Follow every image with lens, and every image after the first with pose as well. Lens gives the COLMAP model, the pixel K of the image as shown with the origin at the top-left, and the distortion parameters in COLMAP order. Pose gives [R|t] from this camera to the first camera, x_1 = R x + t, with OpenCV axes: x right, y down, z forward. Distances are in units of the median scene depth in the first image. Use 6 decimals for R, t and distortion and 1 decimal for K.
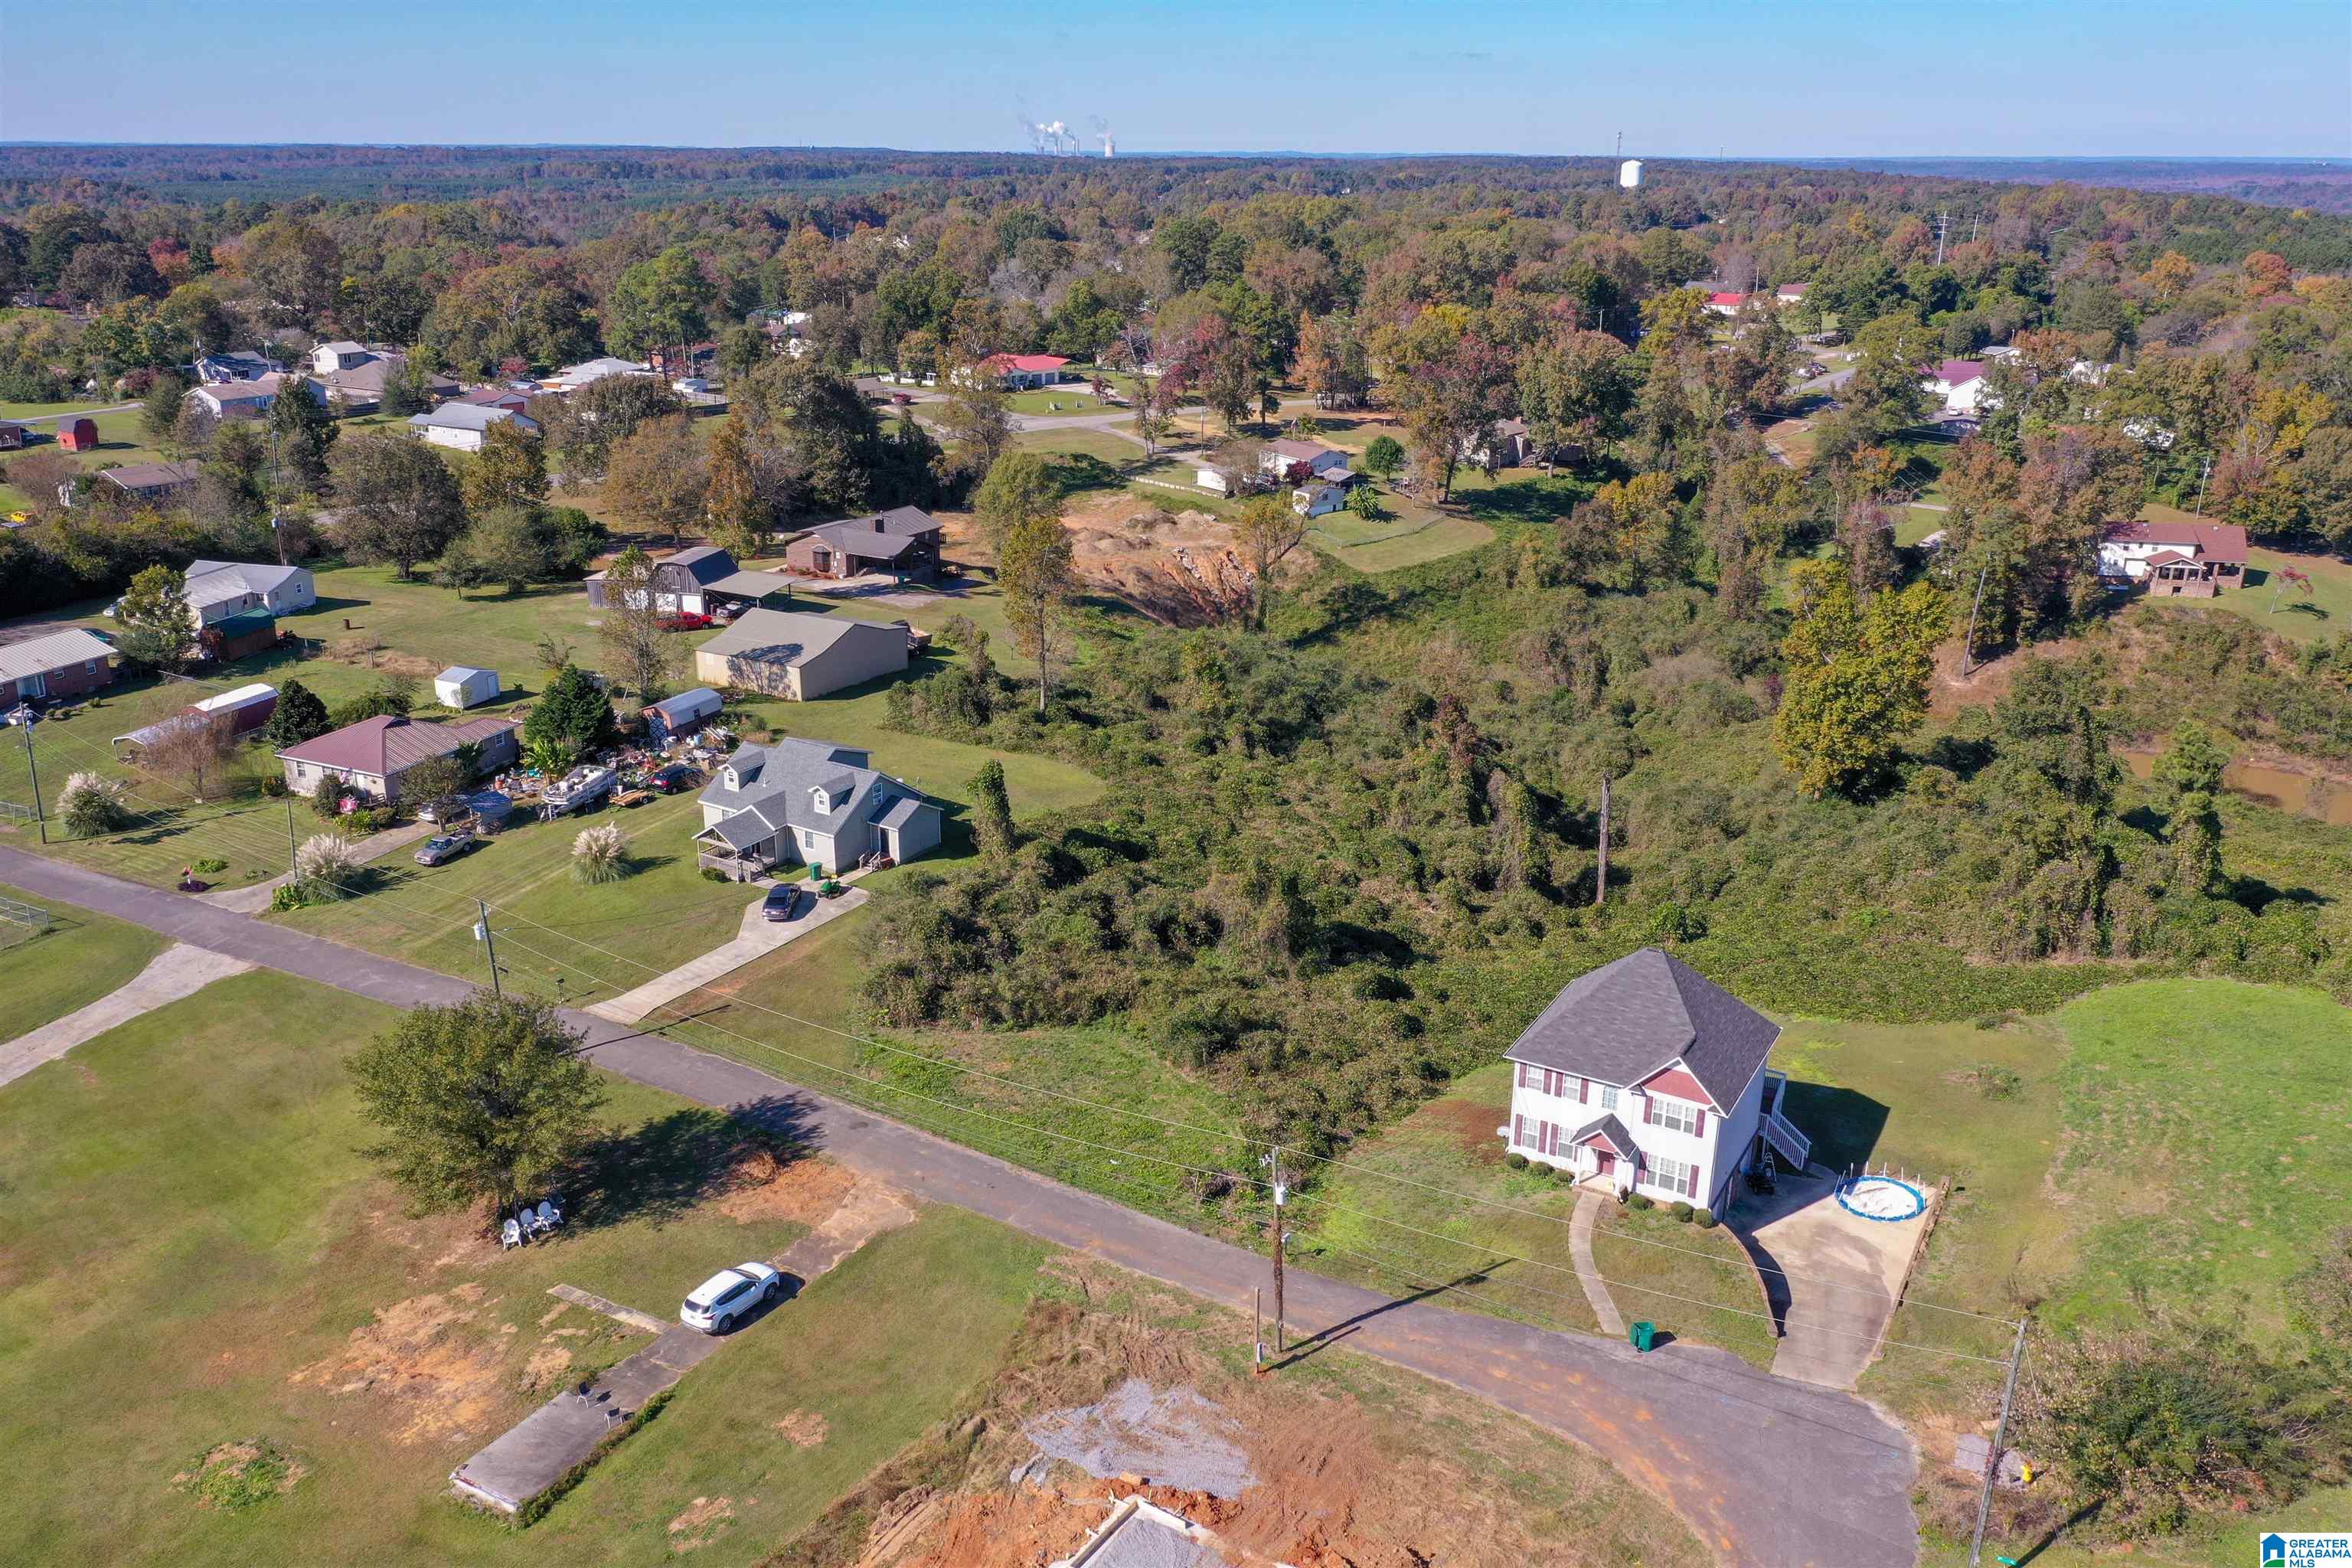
lens RADIAL K [[1843.8, 0, 1166.7], [0, 1843.8, 791.3], [0, 0, 1]] dist [-0.012040, 0.010318]
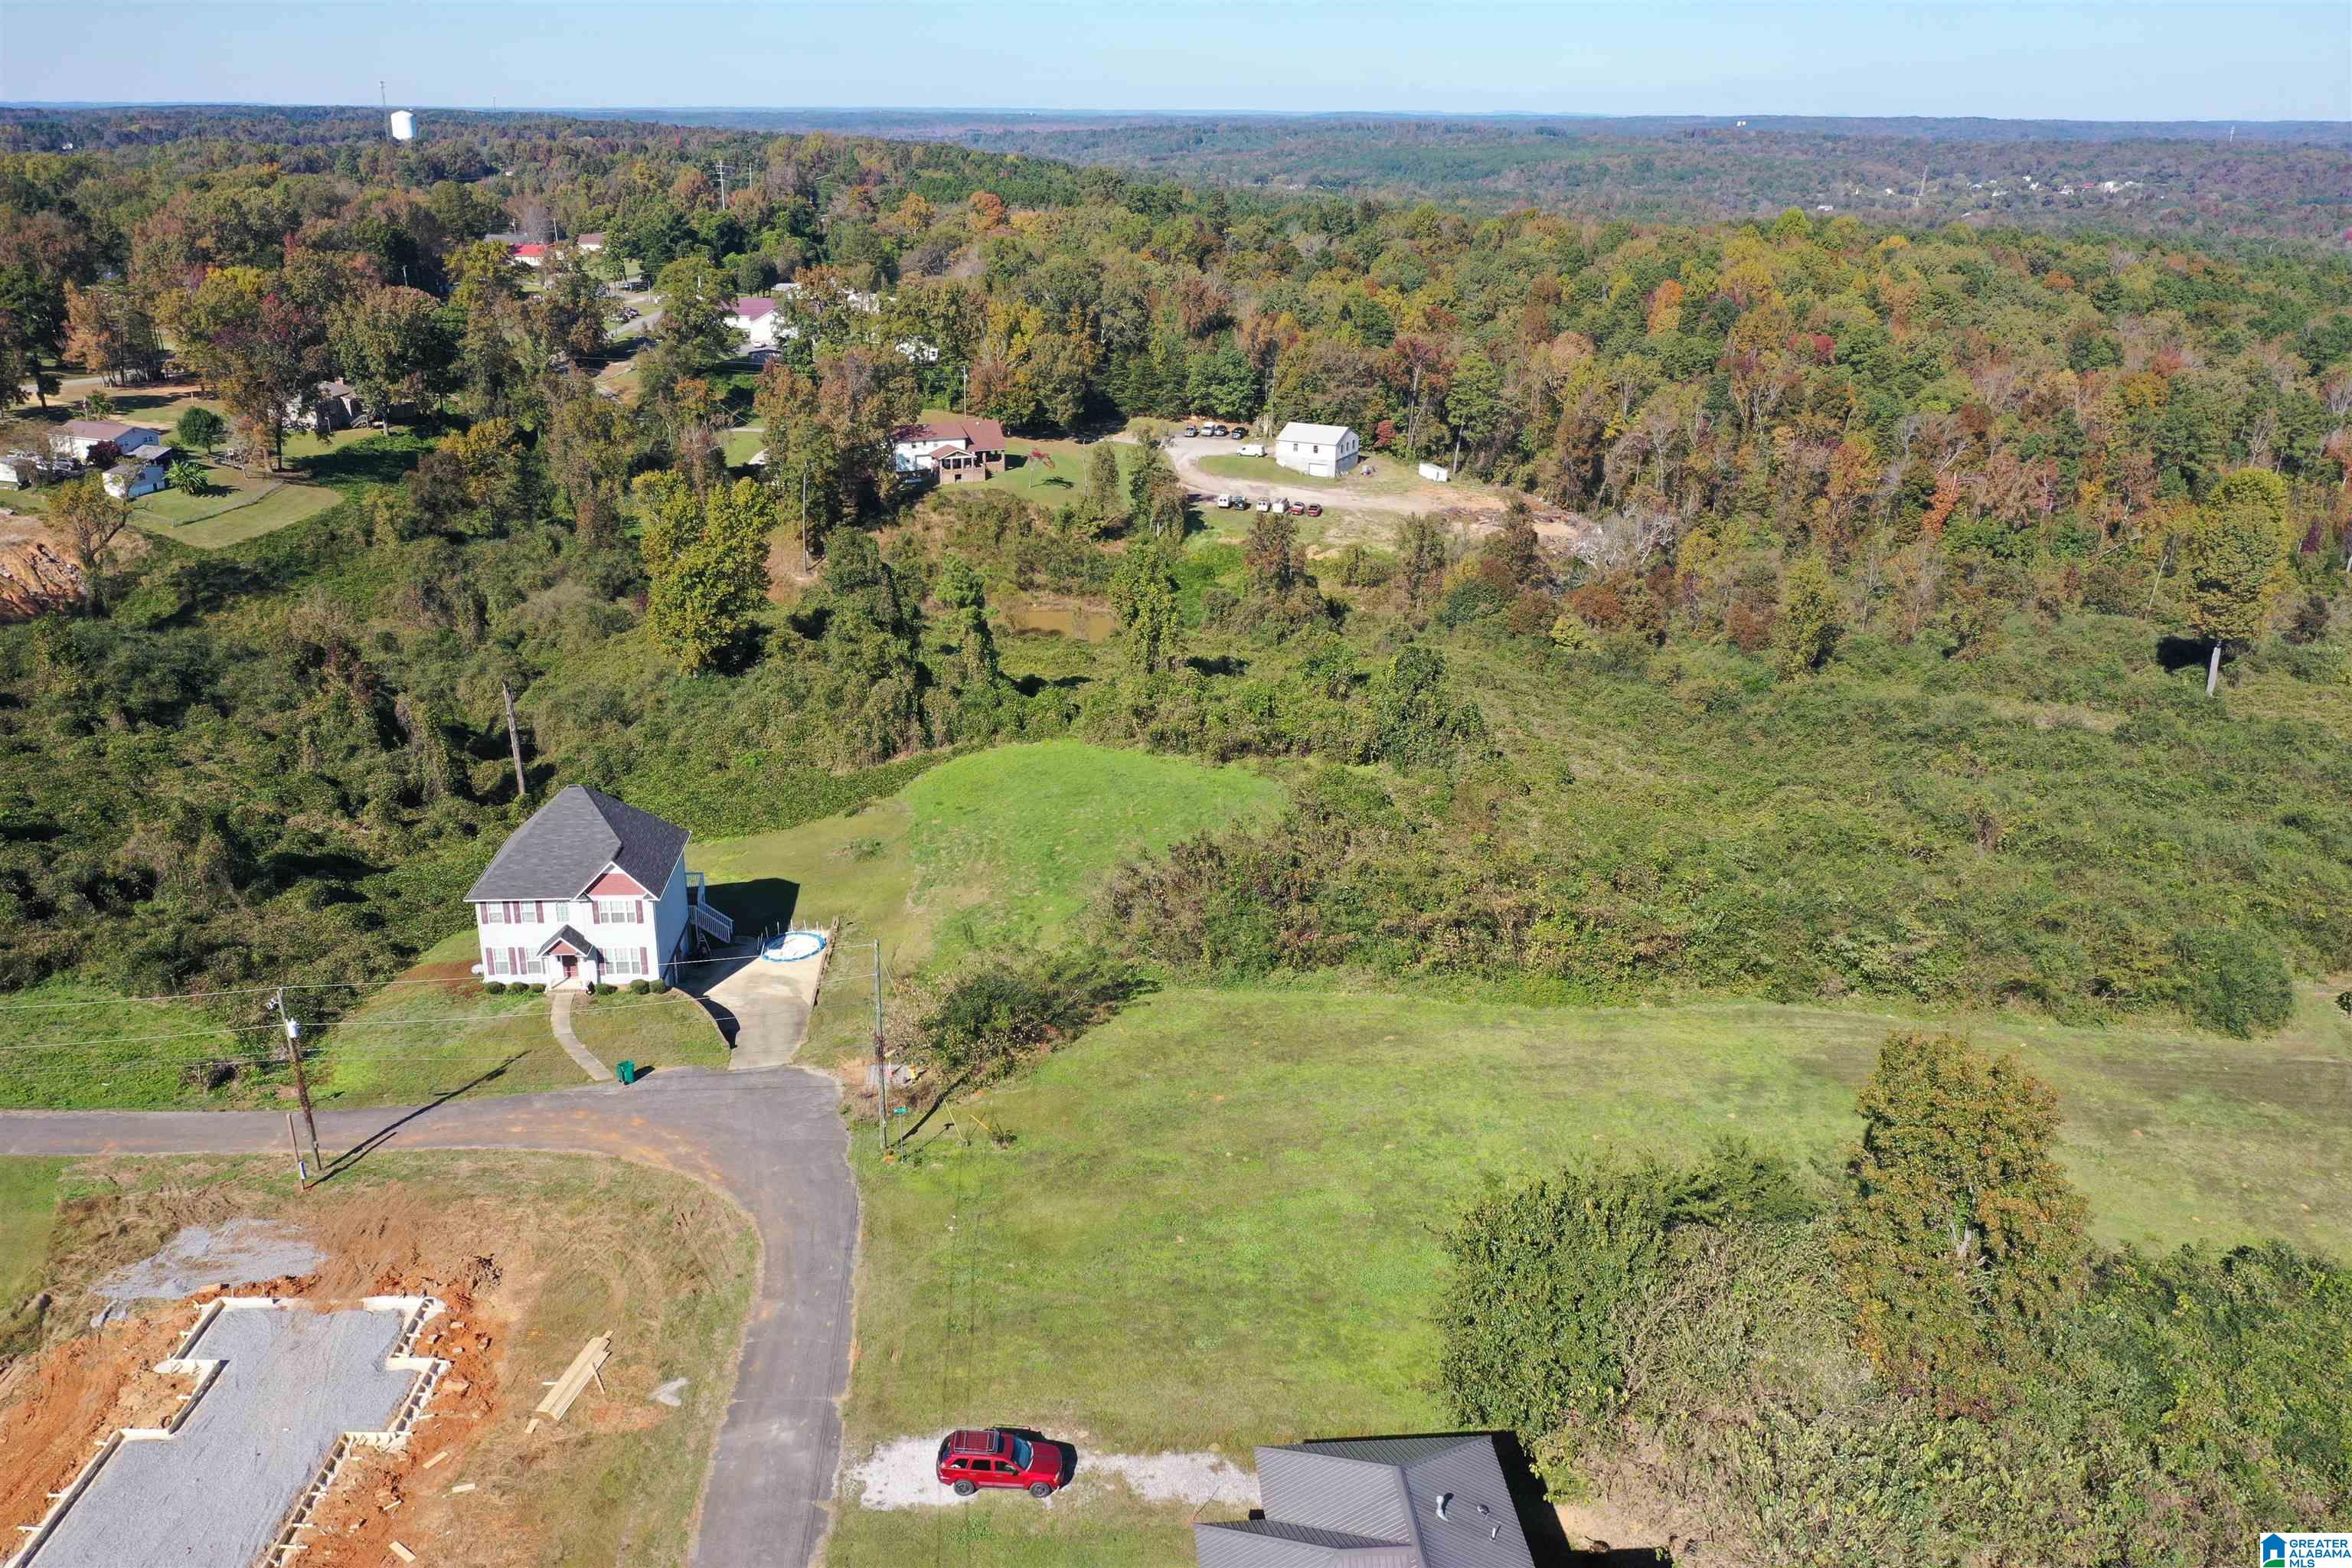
lens RADIAL K [[1854.0, 0, 1165.7], [0, 1854.0, 783.9], [0, 0, 1]] dist [-0.004561, 0.006784]
pose [[0.822413, -0.192975, 0.535161, -0.035635], [0.183072, 0.980445, 0.072203, 0.037531], [-0.538629, 0.038592, 0.841659, -0.124086]]
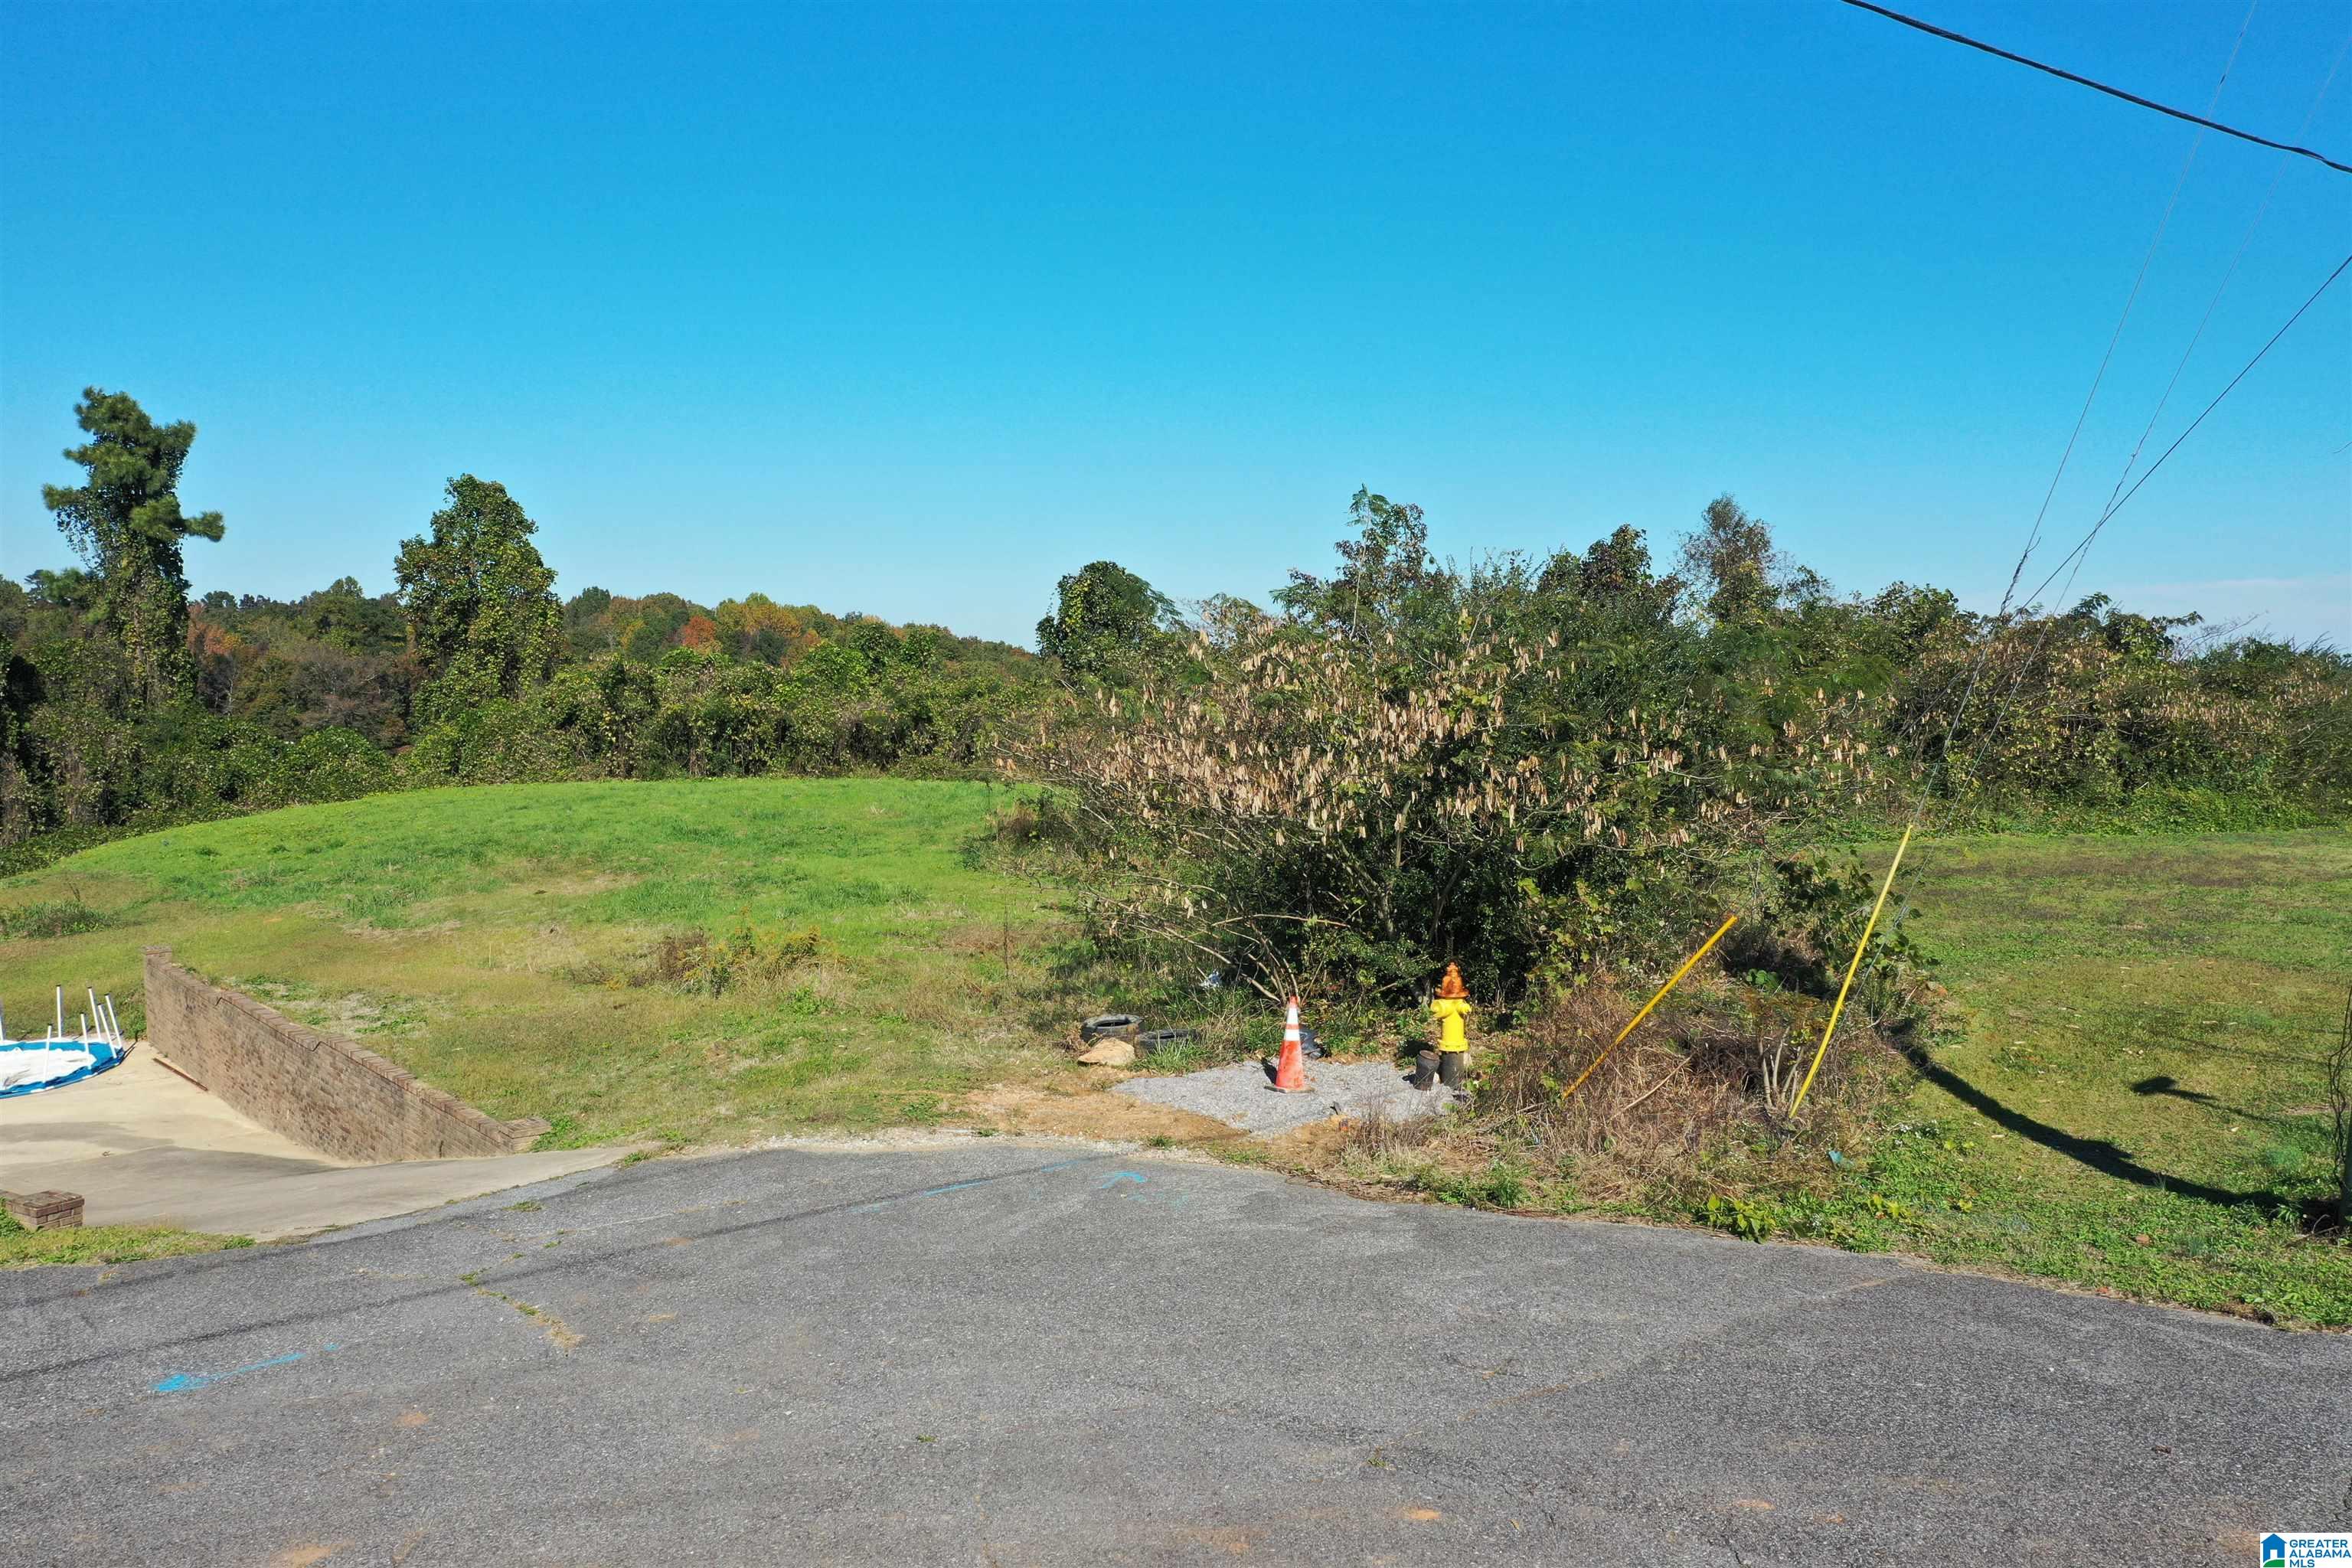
lens RADIAL K [[1843.8, 0, 1166.7], [0, 1843.8, 791.3], [0, 0, 1]] dist [-0.012040, 0.010318]
pose [[0.334709, -0.059522, 0.940440, 0.090899], [0.296275, 0.954039, -0.045064, 0.141914], [-0.894534, 0.293712, 0.336960, 0.393235]]
